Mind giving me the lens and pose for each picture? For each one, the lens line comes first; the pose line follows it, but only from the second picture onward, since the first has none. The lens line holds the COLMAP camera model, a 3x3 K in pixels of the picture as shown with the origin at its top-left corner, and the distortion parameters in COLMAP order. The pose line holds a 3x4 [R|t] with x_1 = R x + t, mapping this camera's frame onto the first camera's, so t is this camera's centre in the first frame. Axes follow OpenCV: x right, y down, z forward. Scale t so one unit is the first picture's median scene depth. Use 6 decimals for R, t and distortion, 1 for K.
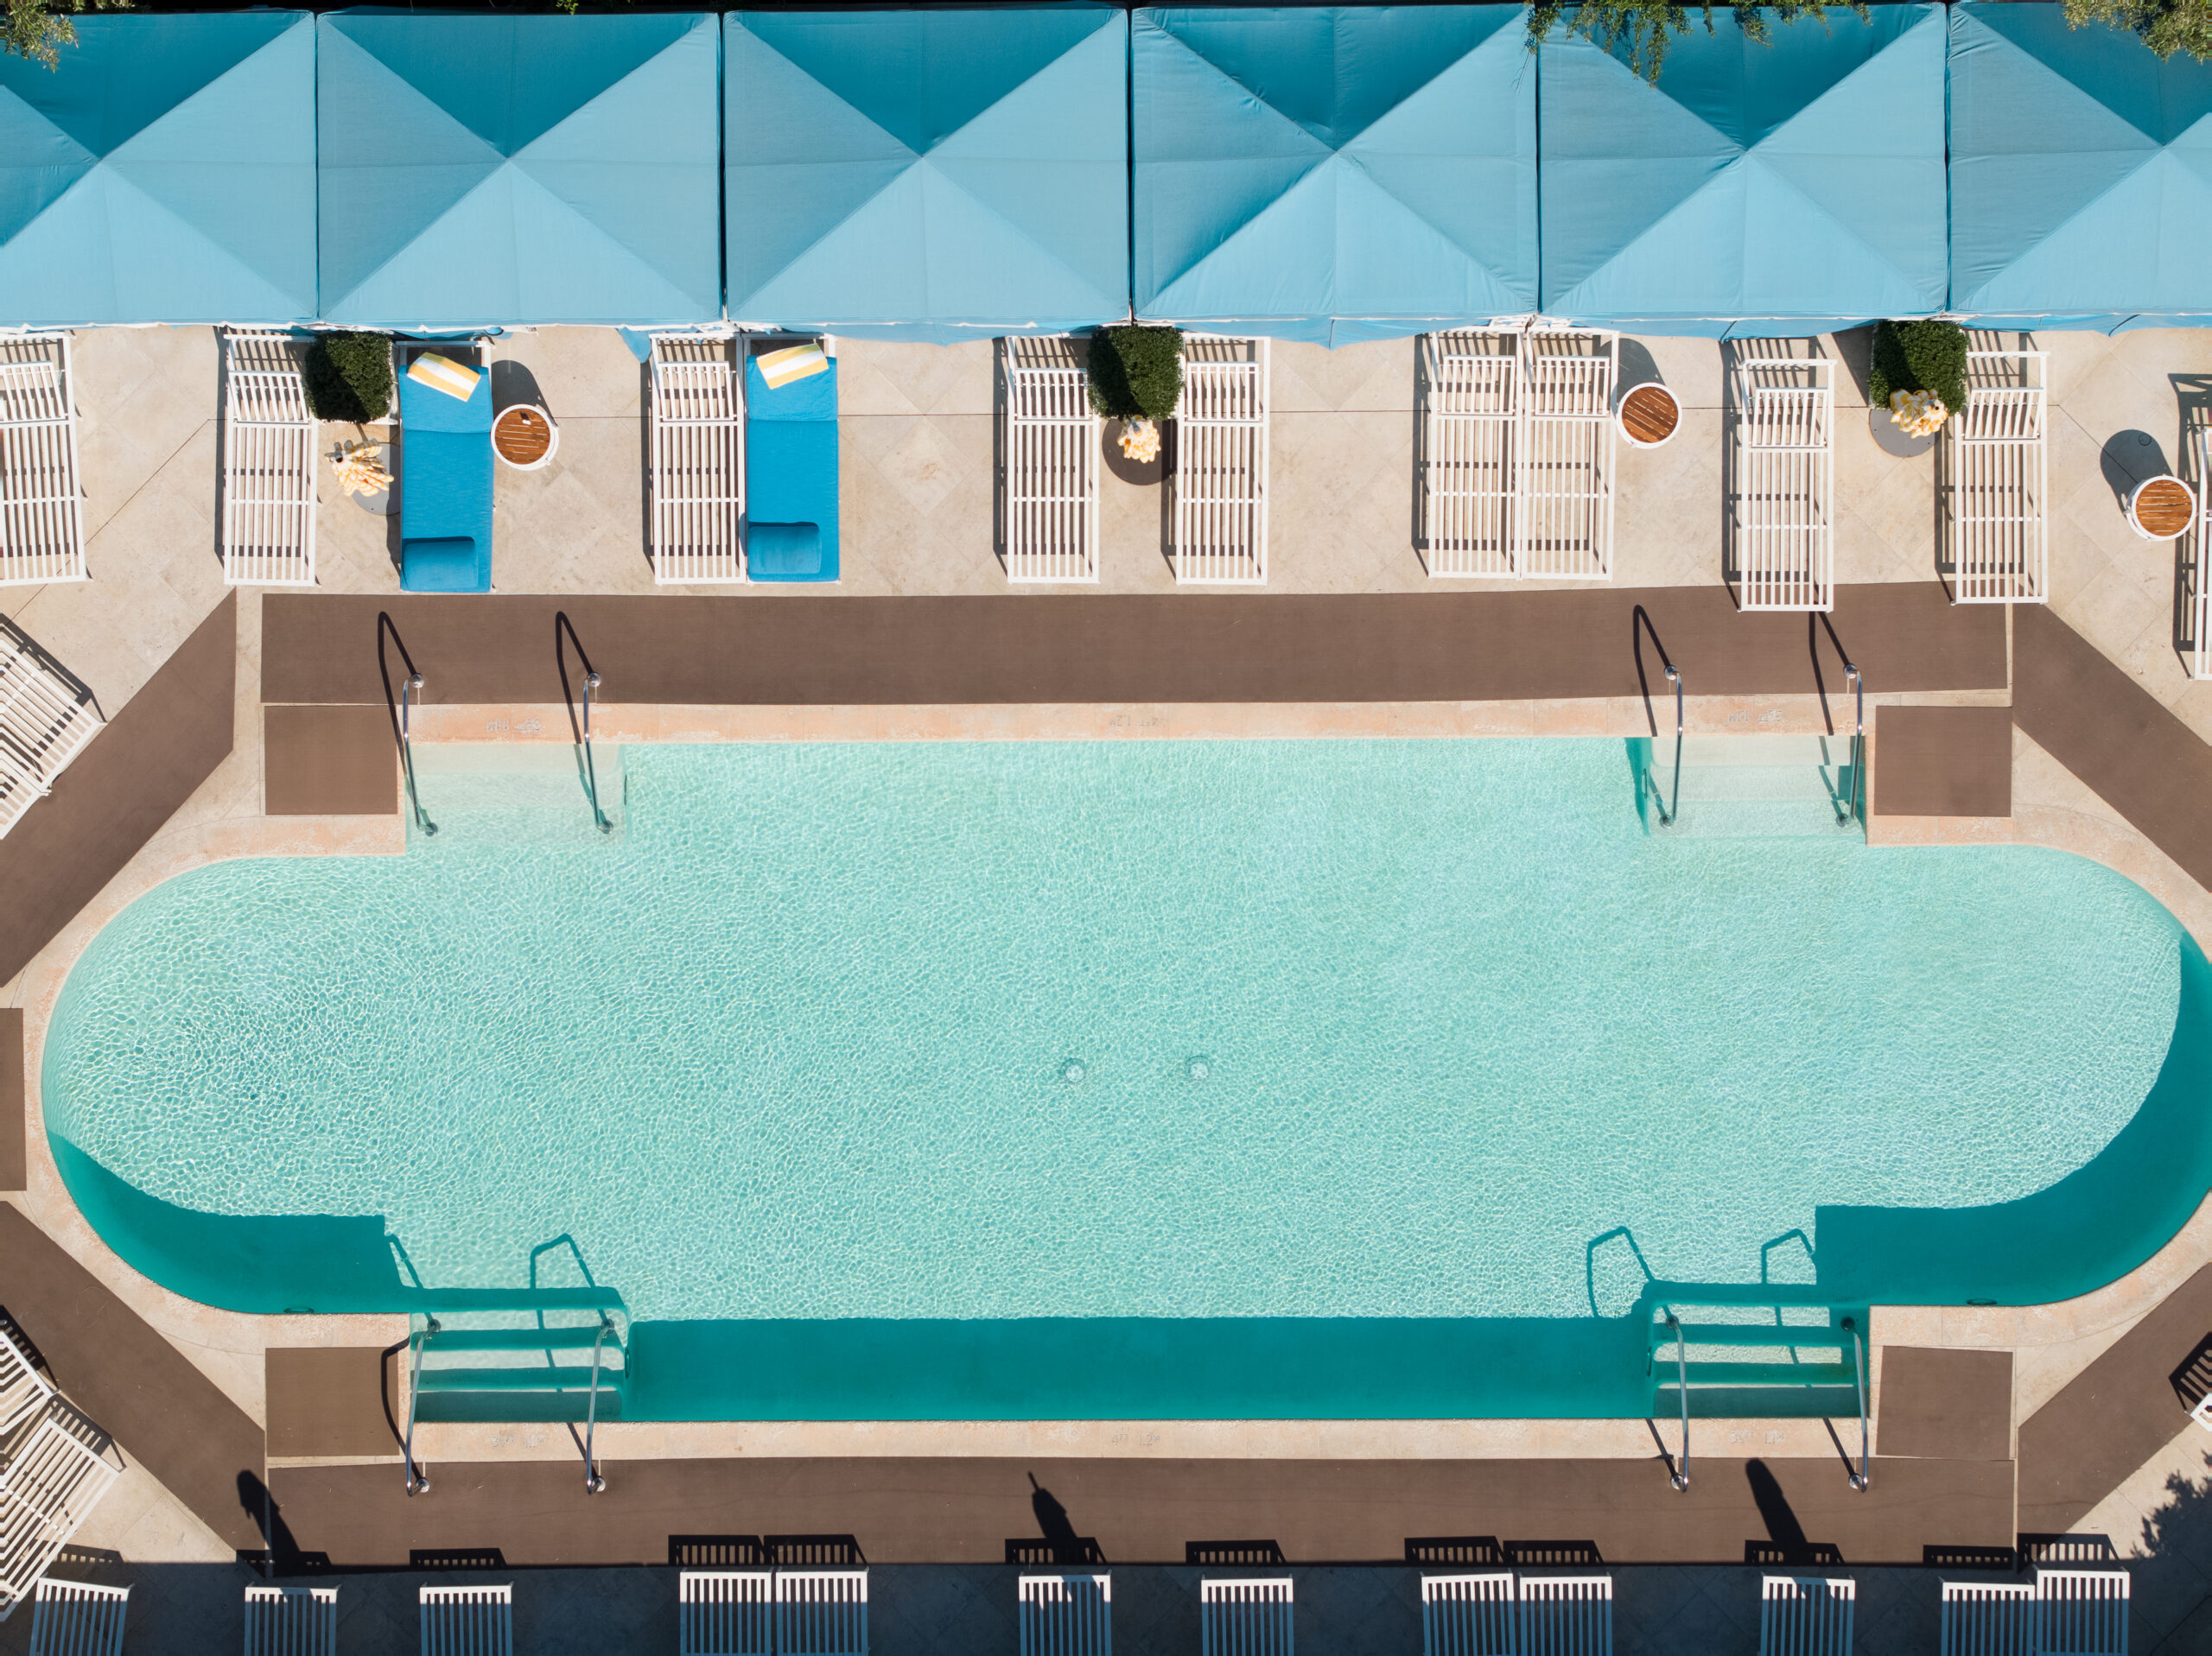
lens RADIAL K [[5819.8, 0, 1111.0], [0, 5819.8, 824.8], [0, 0, 1]] dist [-0.014197, 0.000000]
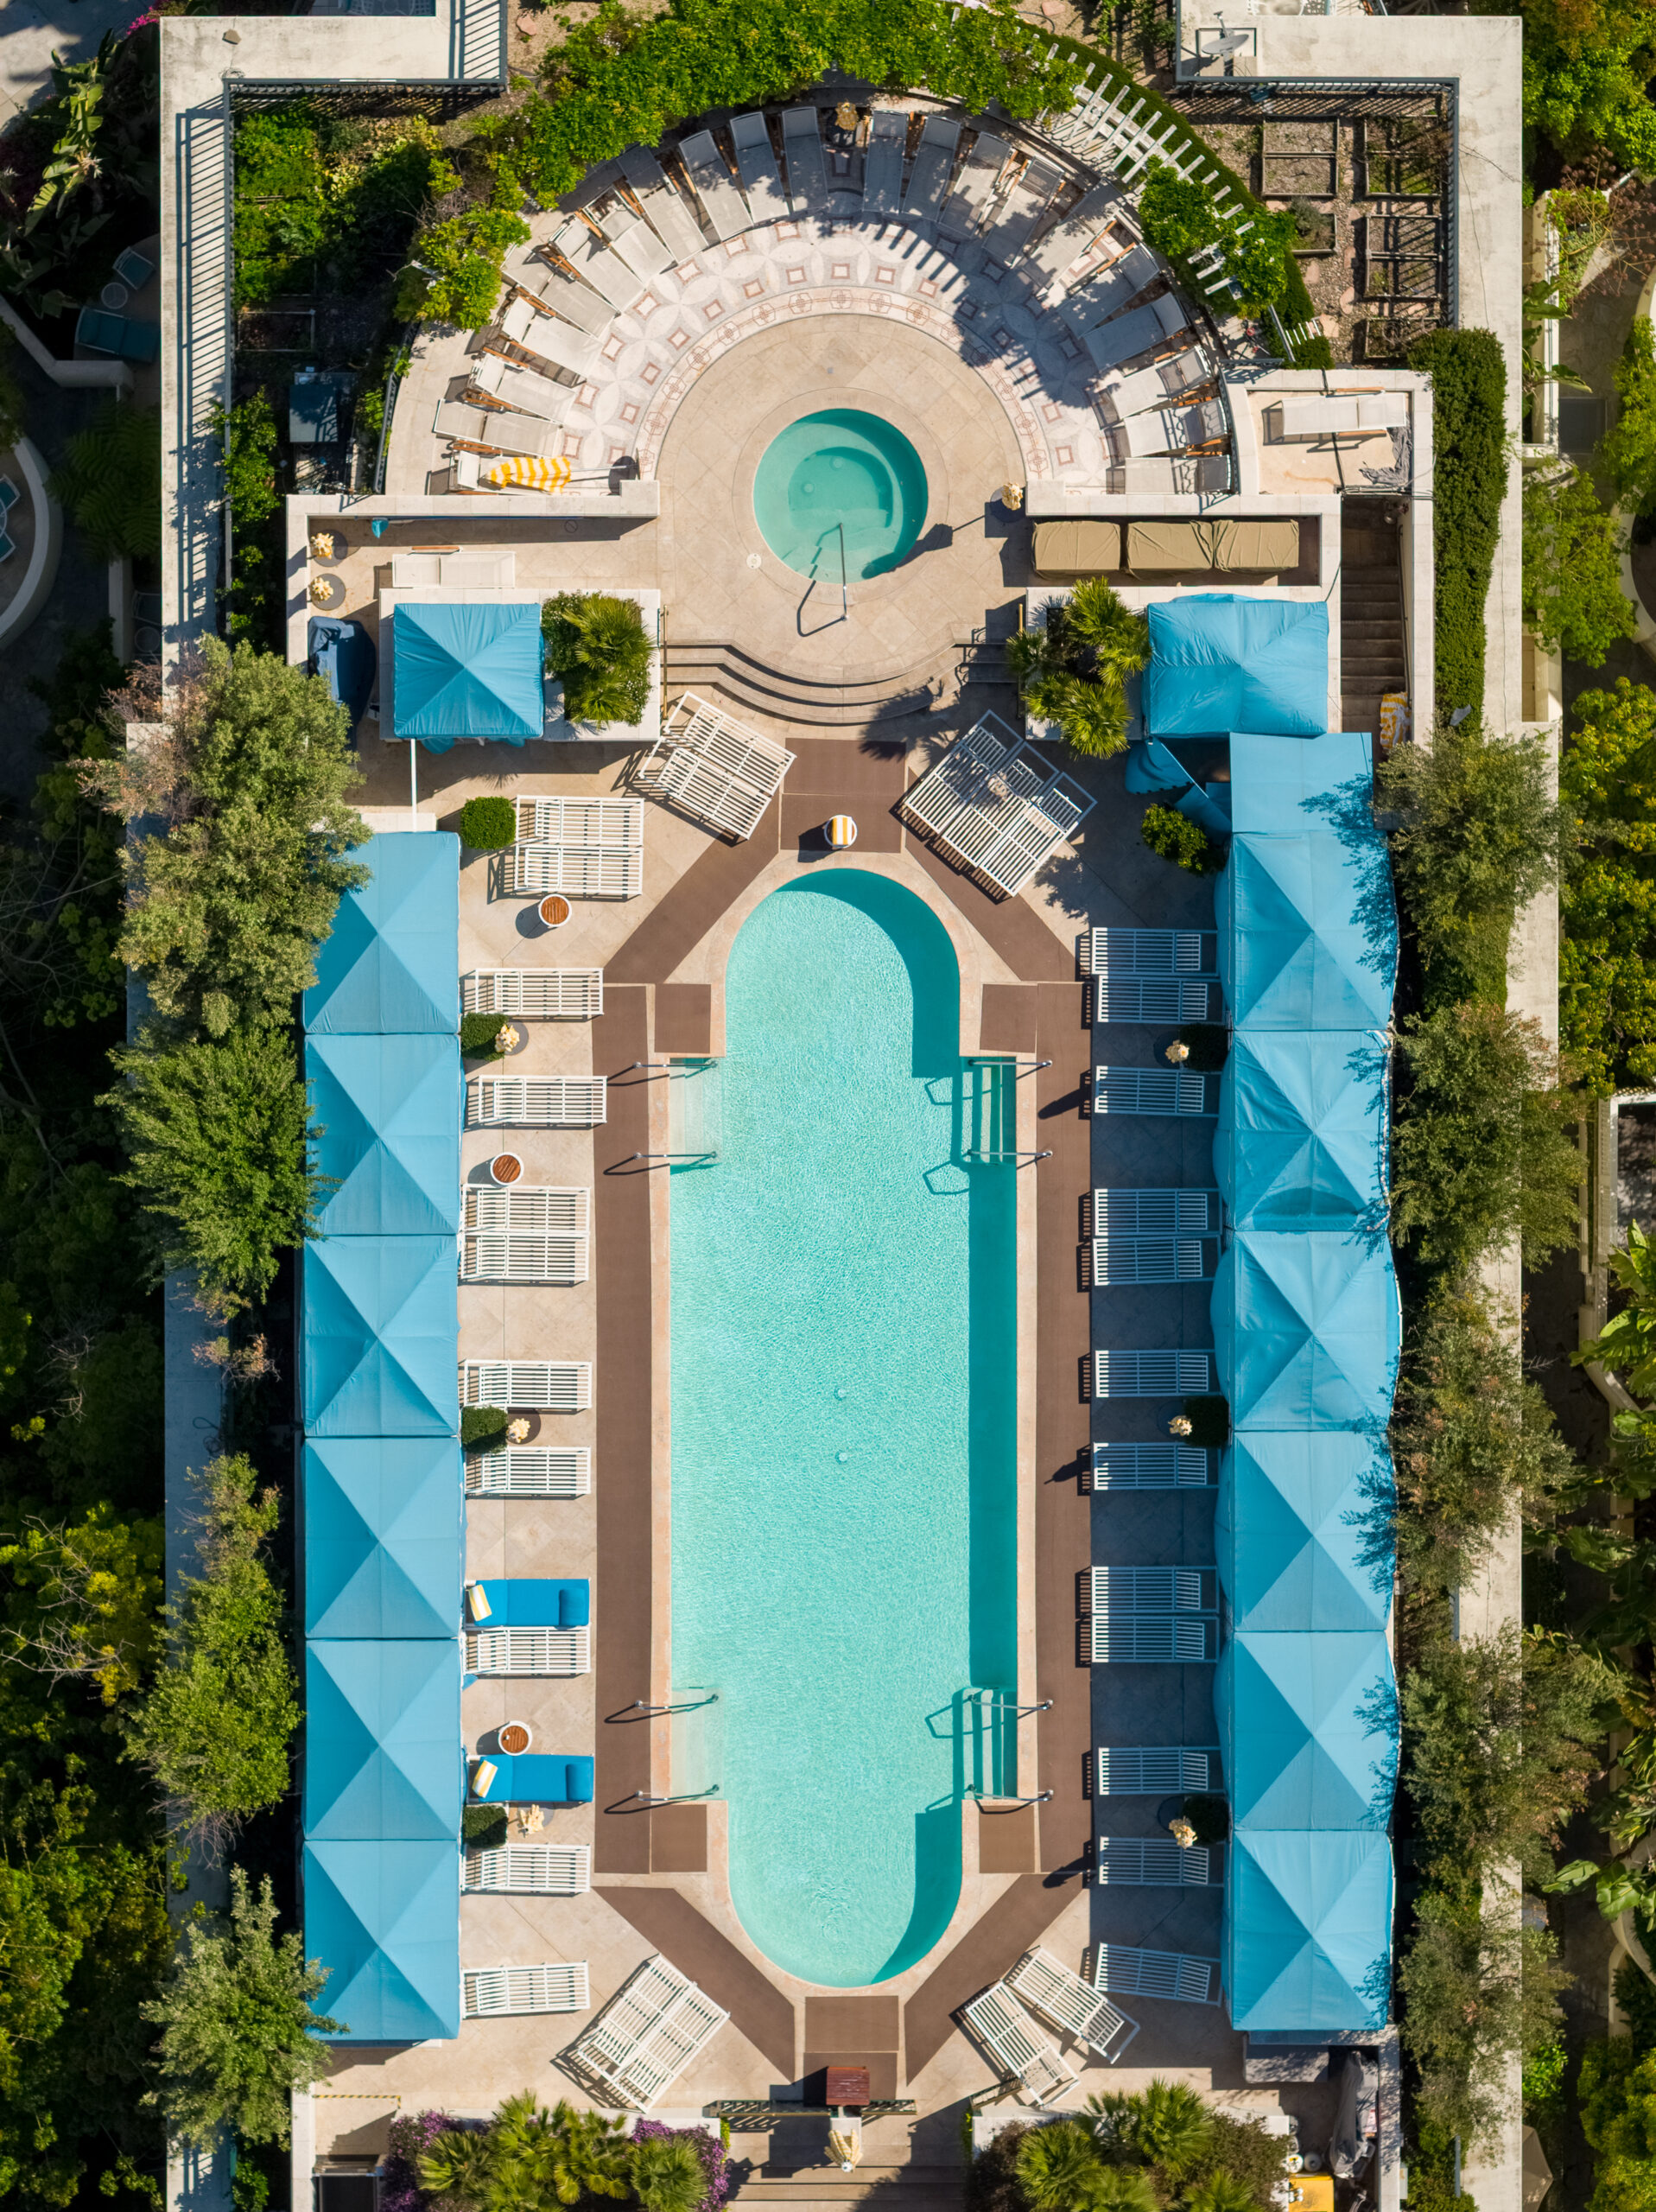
lens RADIAL K [[5819.8, 0, 830.8], [0, 5819.8, 1112.0], [0, 0, 1]] dist [-0.014197, 0.000000]
pose [[0.003933, -0.999898, 0.013736, 0.084299], [0.999972, 0.003845, -0.006407, 0.051818], [0.006354, 0.013760, 0.999885, -0.967688]]
